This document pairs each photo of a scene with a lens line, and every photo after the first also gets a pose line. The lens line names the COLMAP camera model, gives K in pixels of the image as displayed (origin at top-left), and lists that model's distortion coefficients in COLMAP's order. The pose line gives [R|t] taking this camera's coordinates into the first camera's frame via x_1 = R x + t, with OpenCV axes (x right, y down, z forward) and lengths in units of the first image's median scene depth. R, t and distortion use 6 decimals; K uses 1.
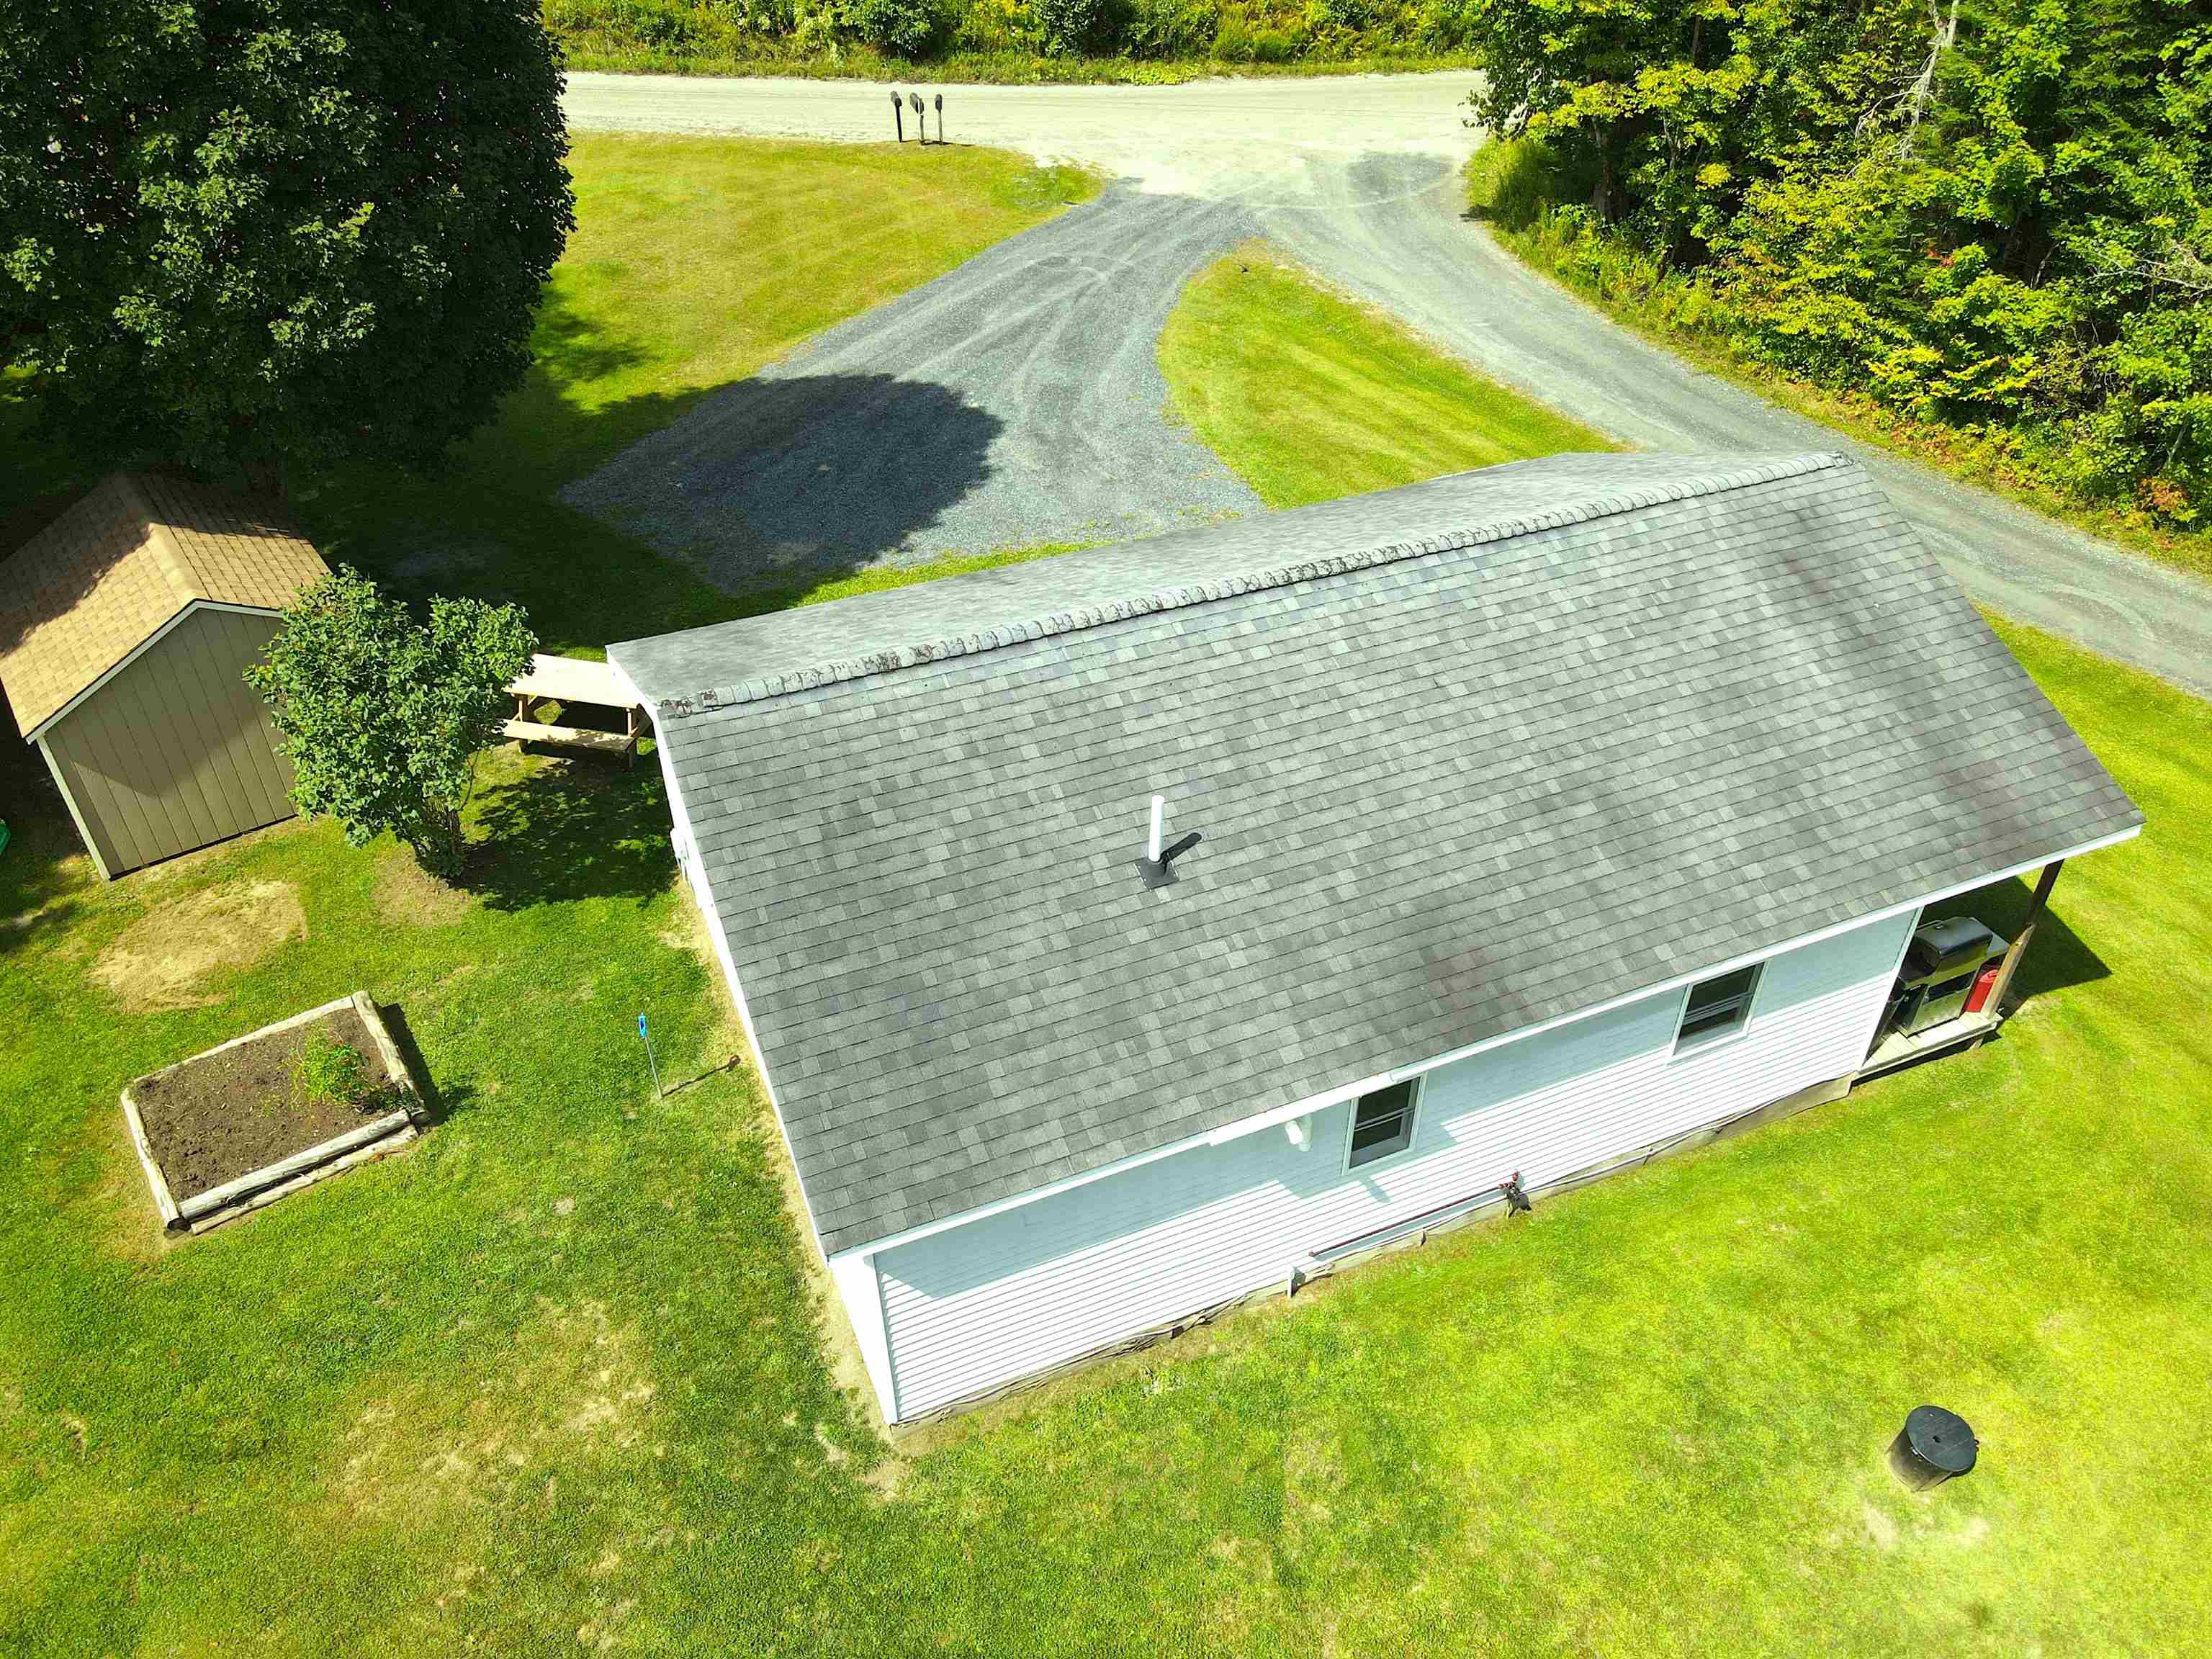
lens RADIAL K [[1625.8, 0, 1109.9], [0, 1625.8, 827.7], [0, 0, 1]] dist [0.010249, 0.012238]
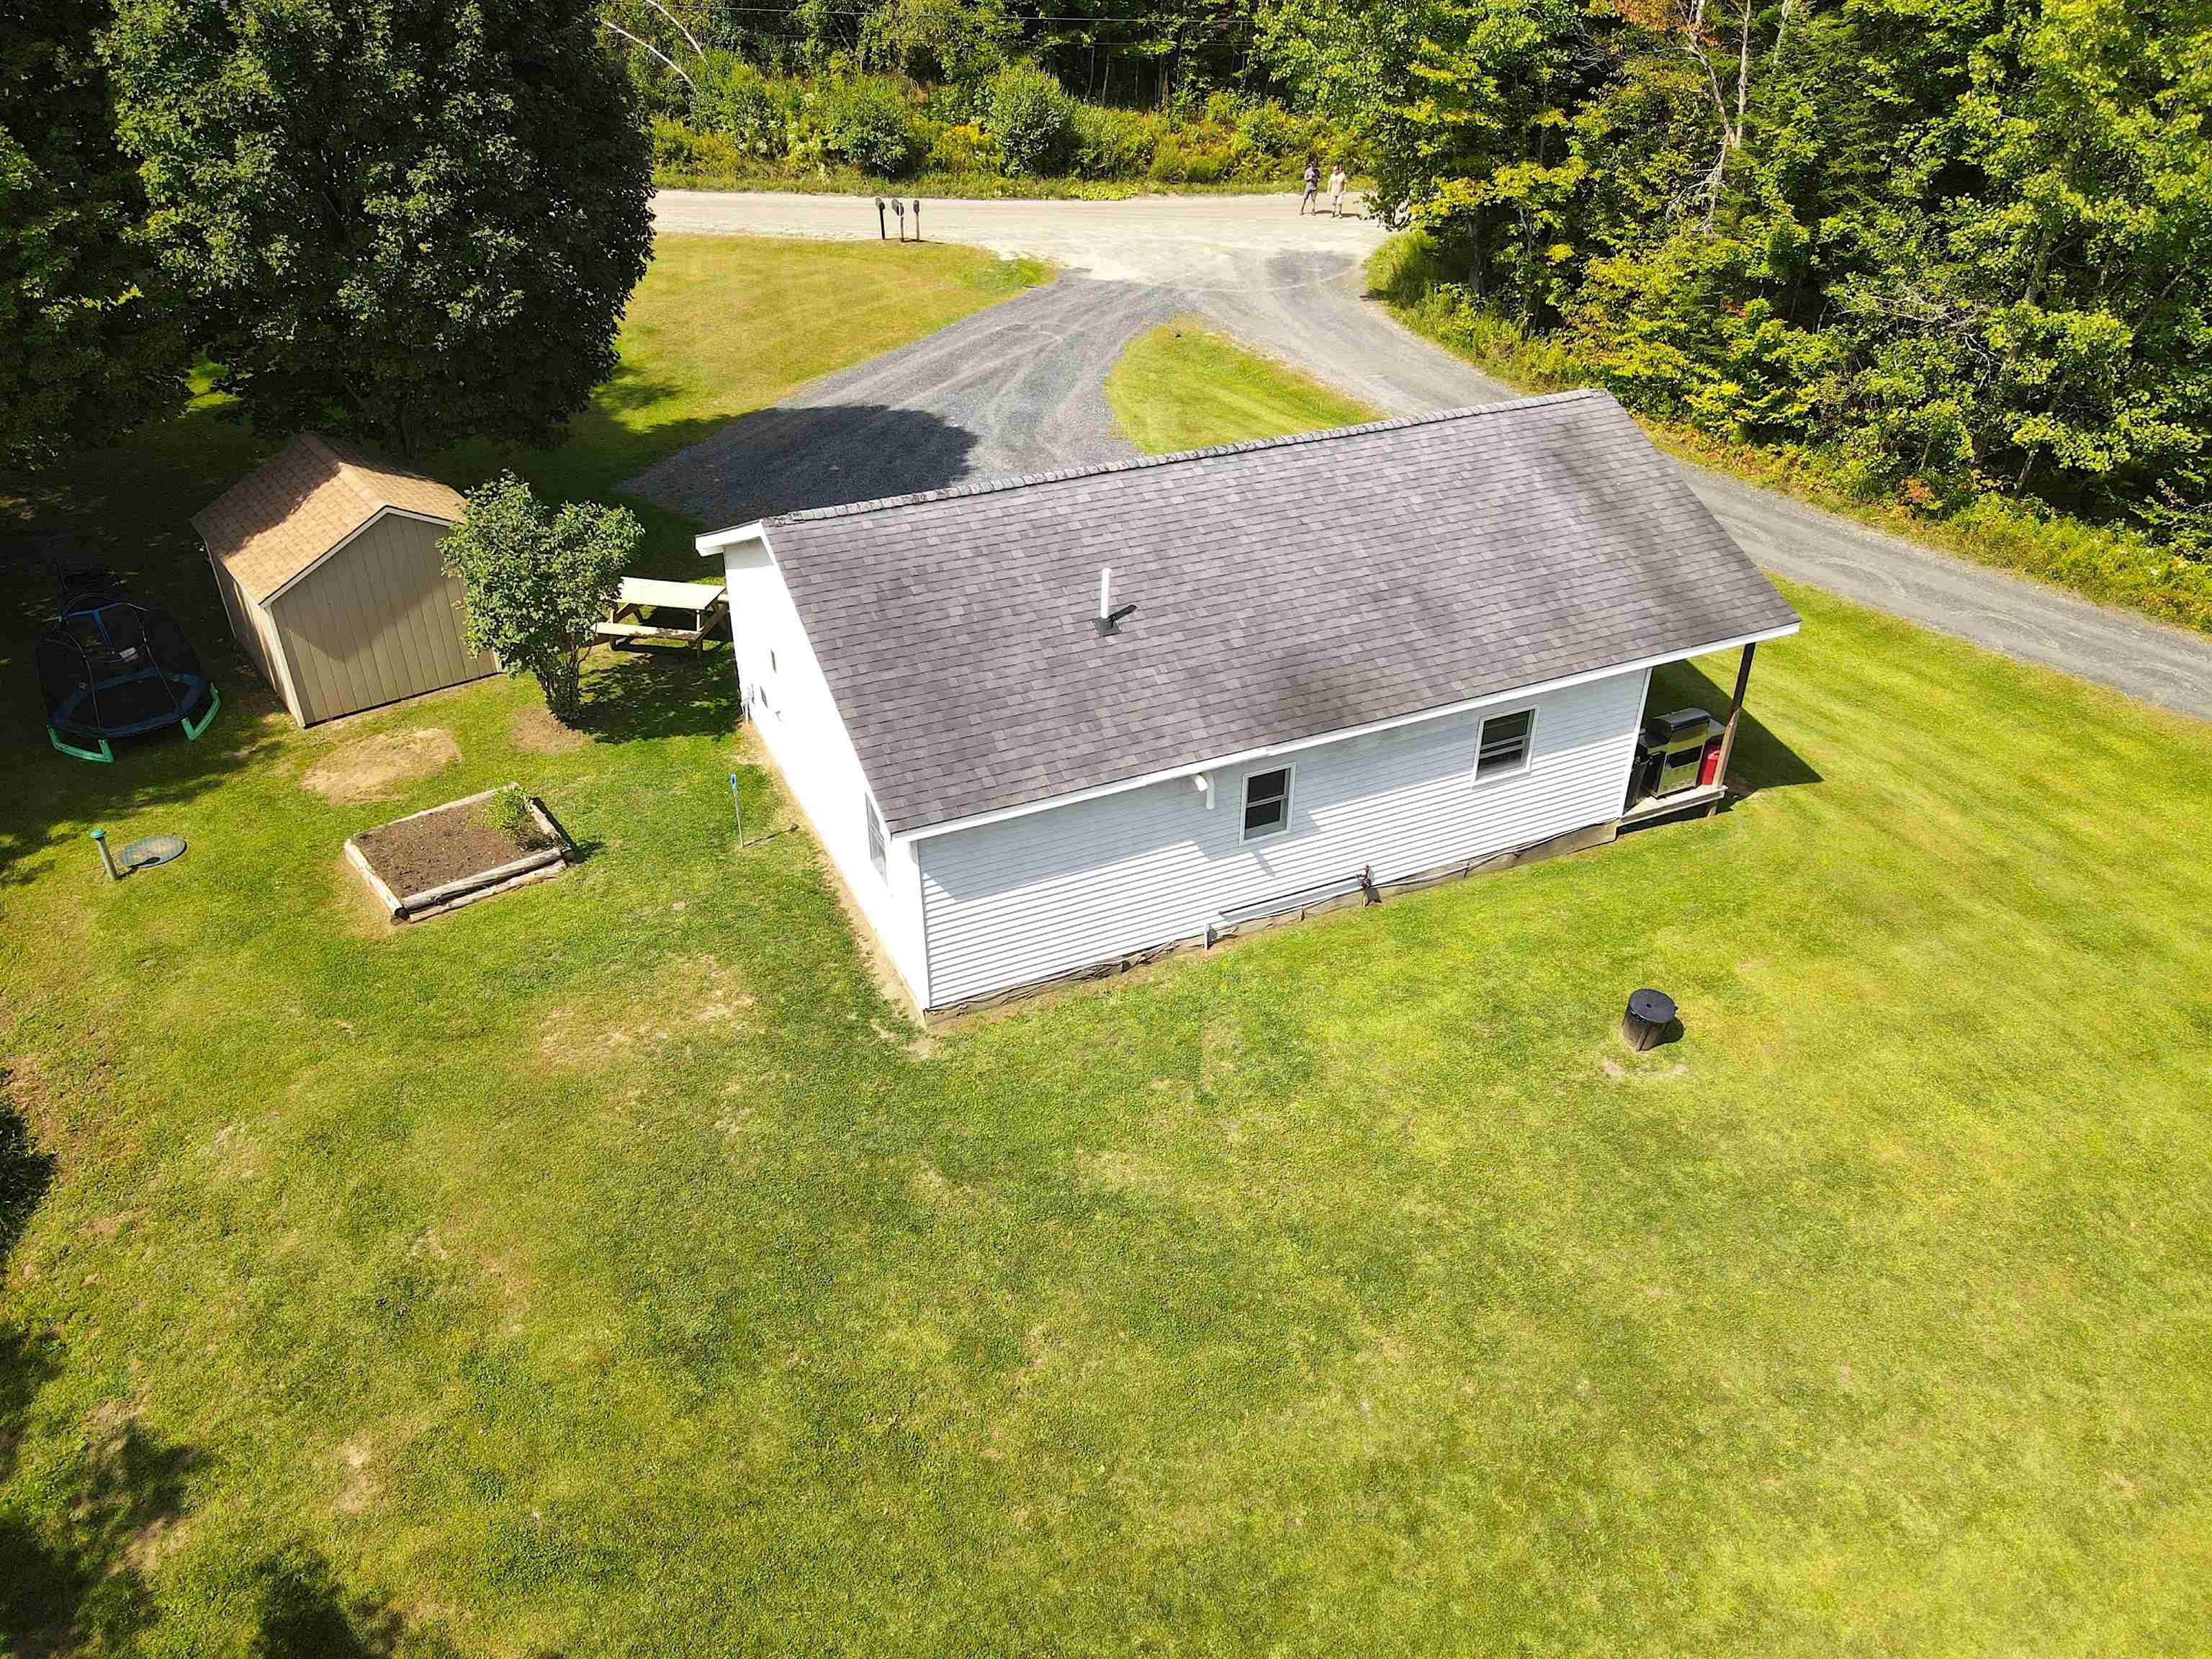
lens RADIAL K [[1625.8, 0, 1109.5], [0, 1625.8, 829.3], [0, 0, 1]] dist [0.010249, 0.012238]
pose [[0.999565, -0.011622, 0.027120, -0.008481], [0.013843, 0.996437, -0.083193, 0.277234], [-0.026057, 0.083532, 0.996164, -0.367069]]
